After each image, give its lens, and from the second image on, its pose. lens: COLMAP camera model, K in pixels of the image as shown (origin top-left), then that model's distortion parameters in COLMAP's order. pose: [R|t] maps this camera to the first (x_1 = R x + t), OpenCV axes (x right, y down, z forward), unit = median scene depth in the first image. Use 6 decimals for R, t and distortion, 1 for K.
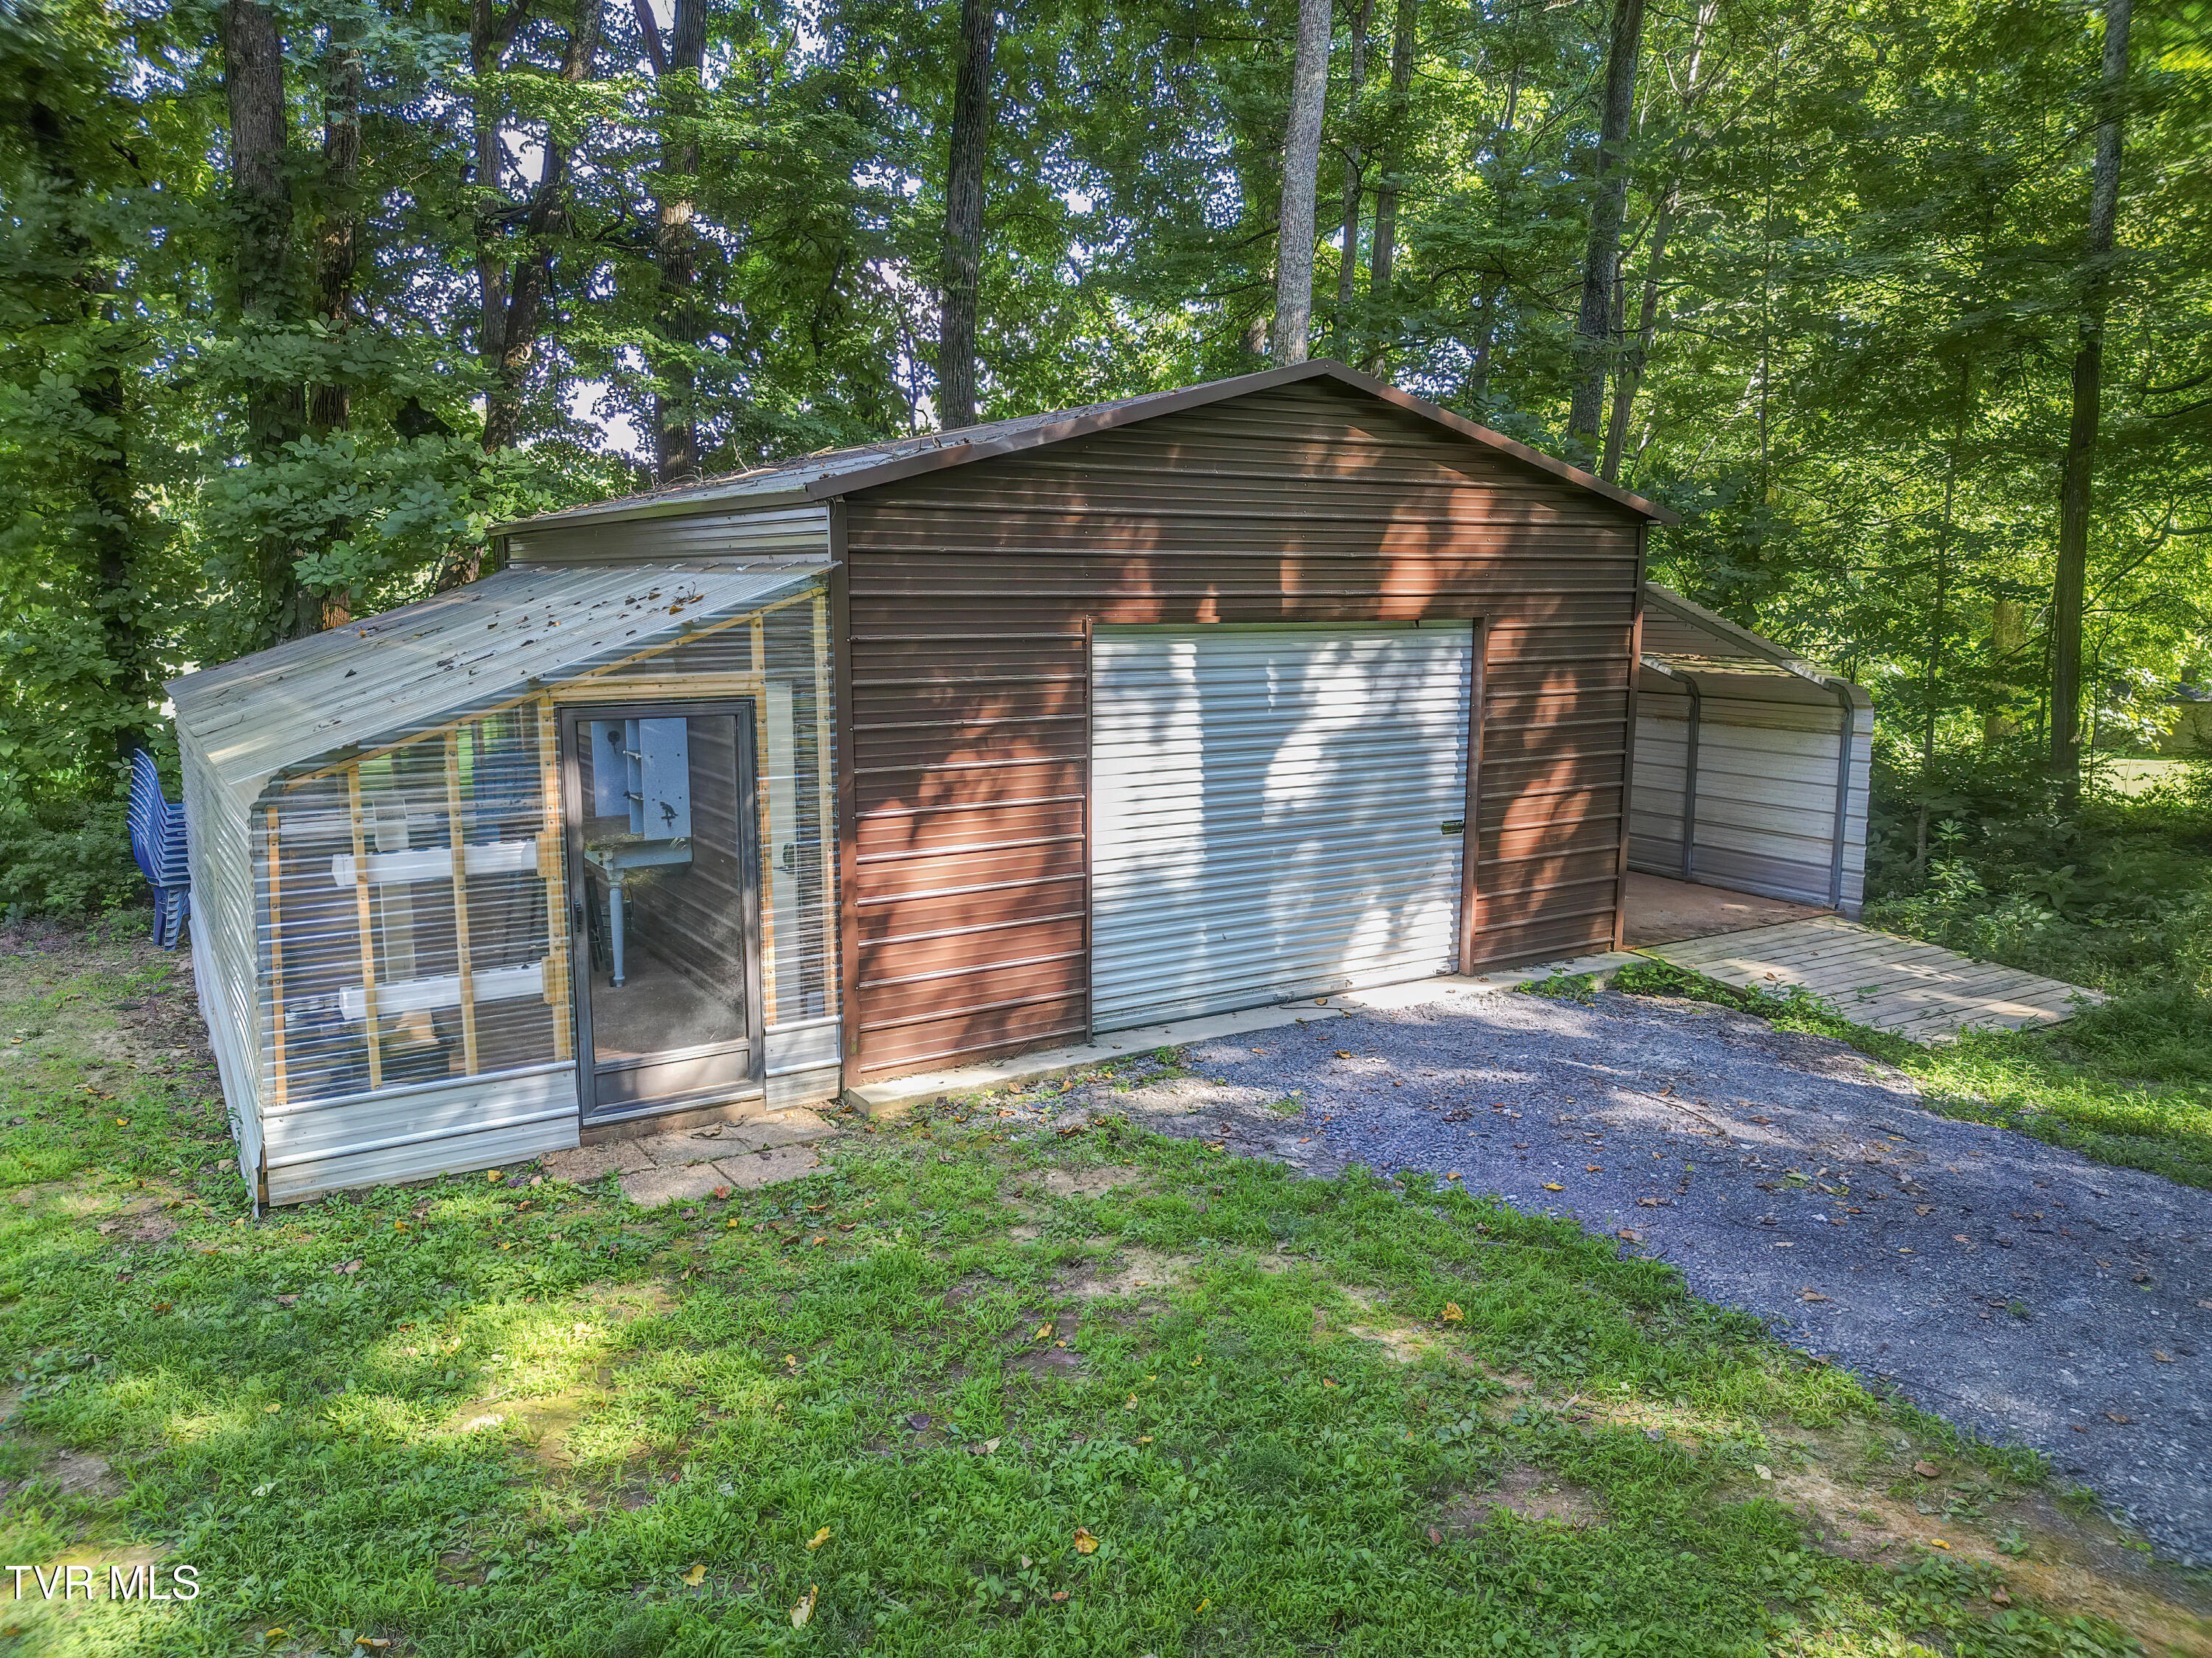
lens RADIAL K [[1544.8, 0, 1106.1], [0, 1544.8, 823.3], [0, 0, 1]] dist [0.074898, -0.120683]
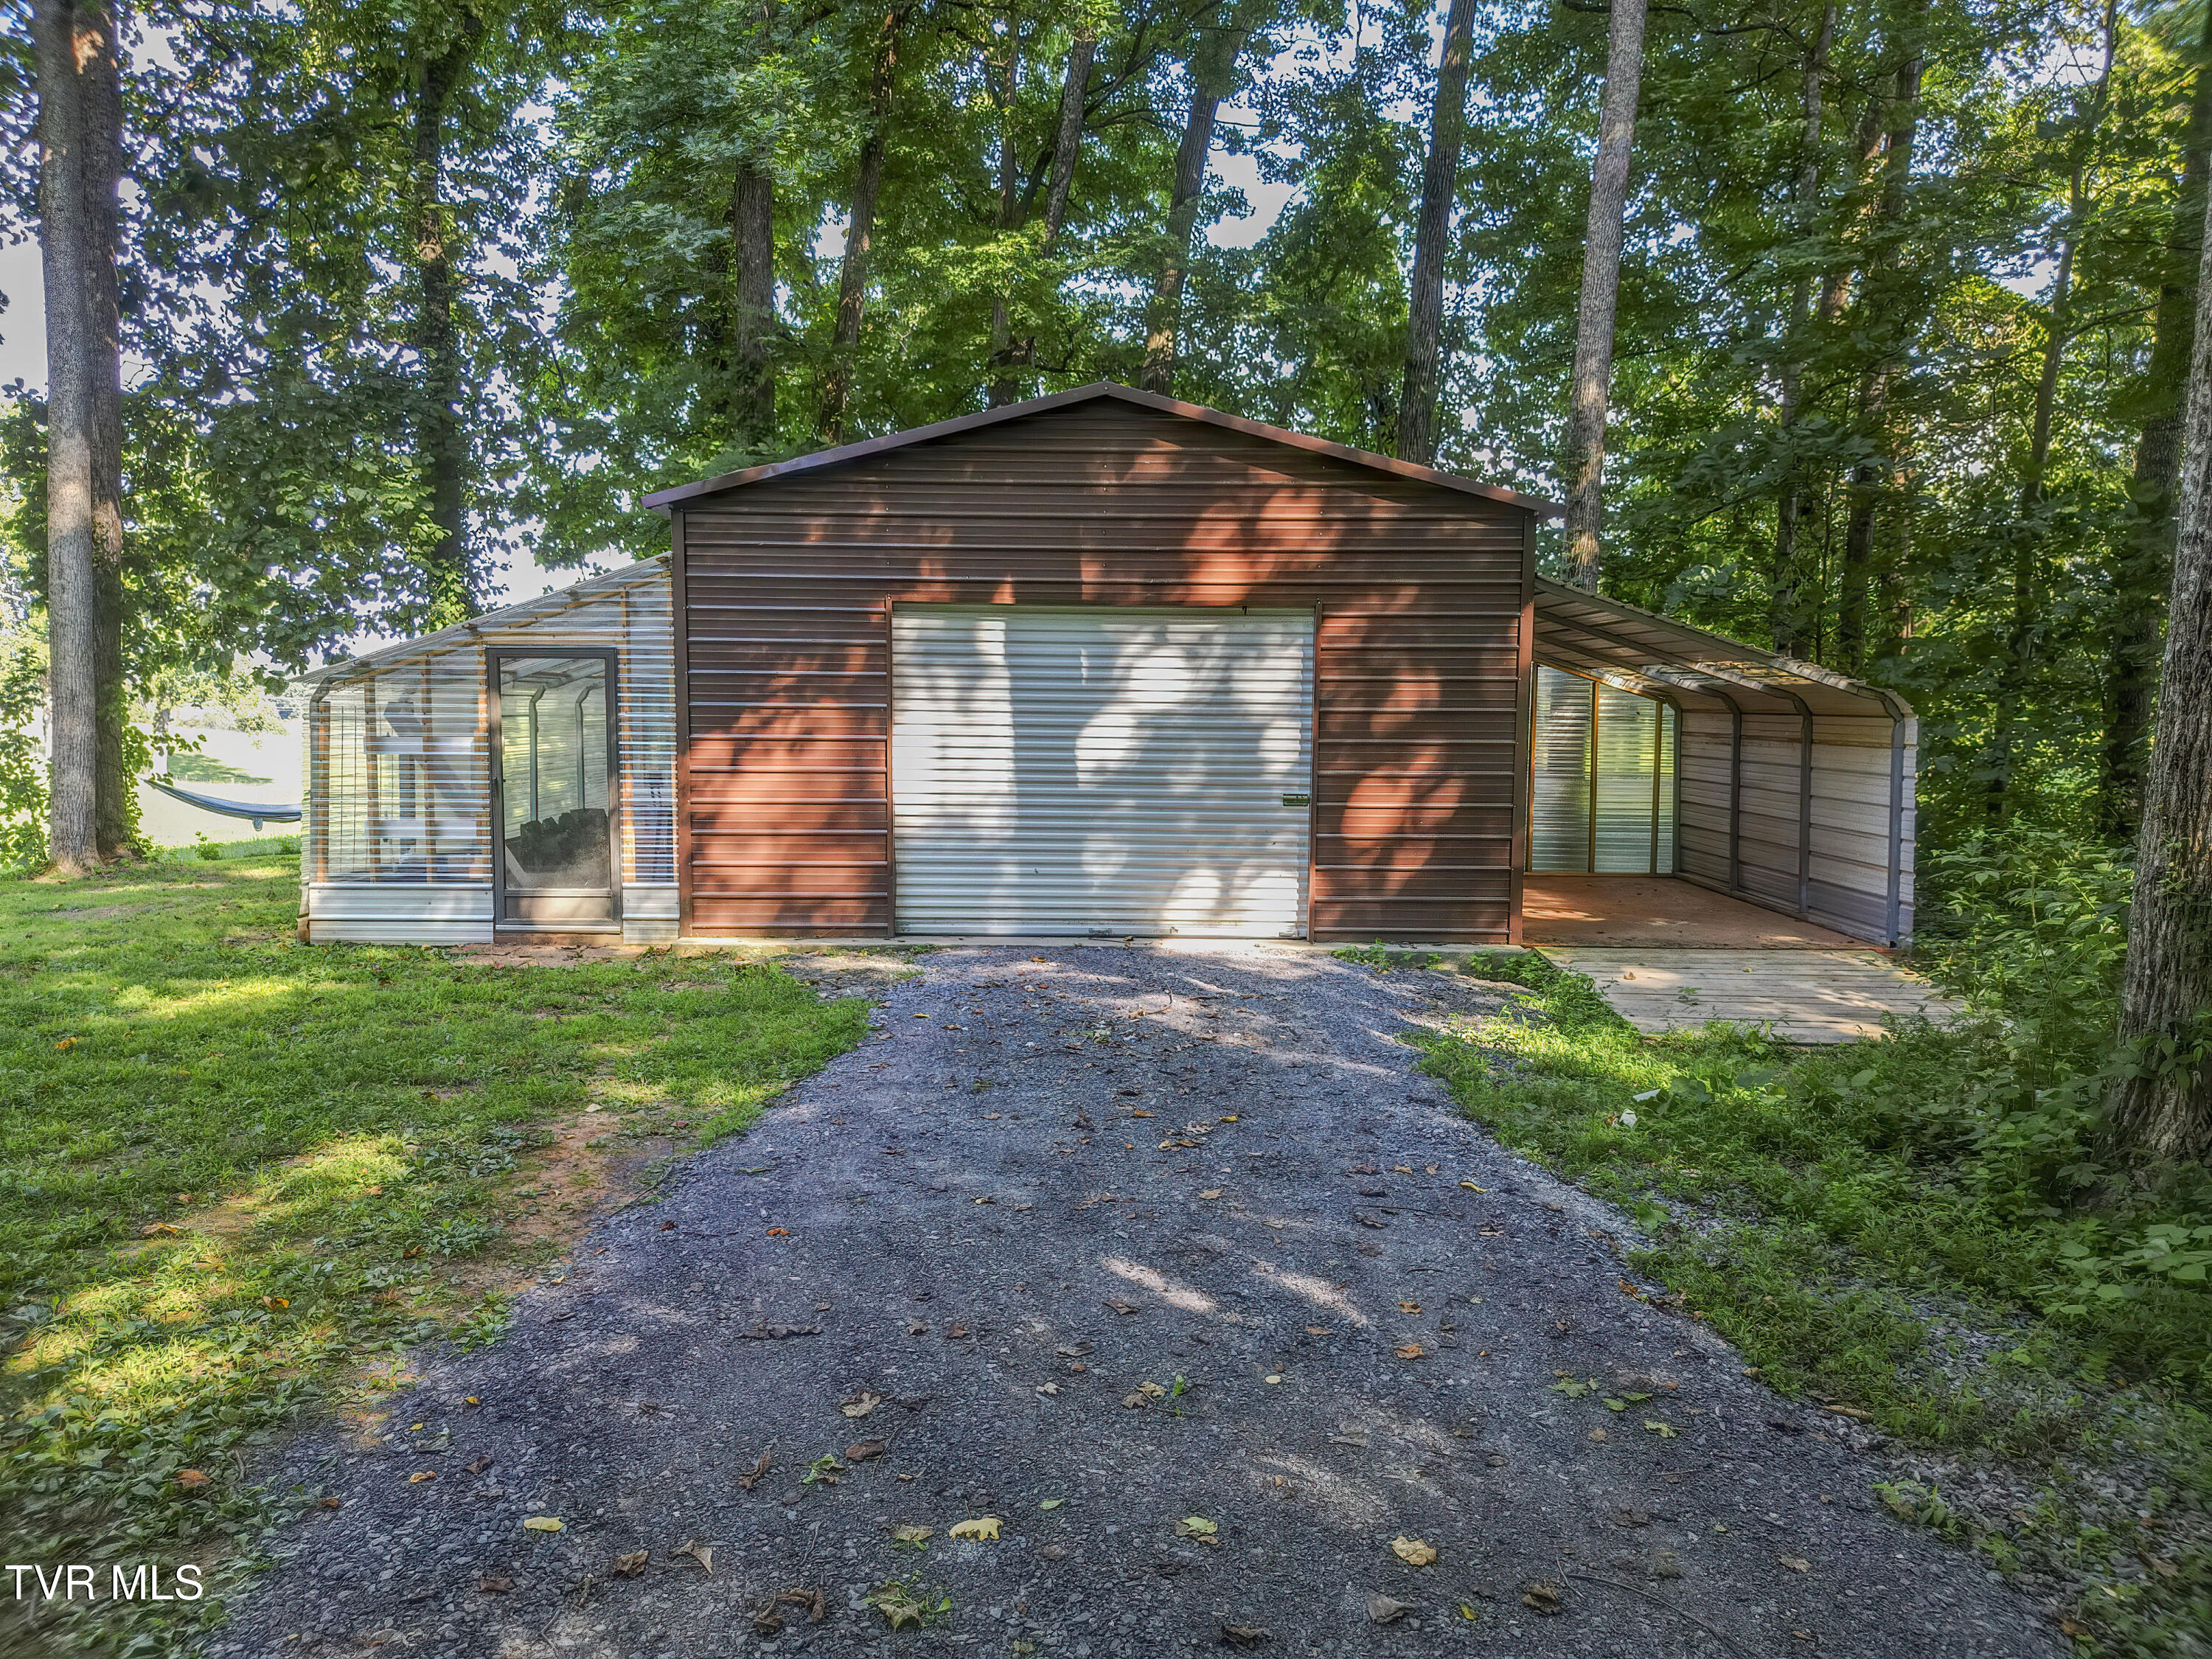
lens RADIAL K [[1557.2, 0, 1106.0], [0, 1557.2, 829.5], [0, 0, 1]] dist [0.090219, -0.111911]
pose [[0.850586, 0.047692, -0.523669, 0.737336], [-0.086766, 0.994957, -0.050319, 0.096070], [0.518628, 0.088237, 0.850435, 0.008299]]
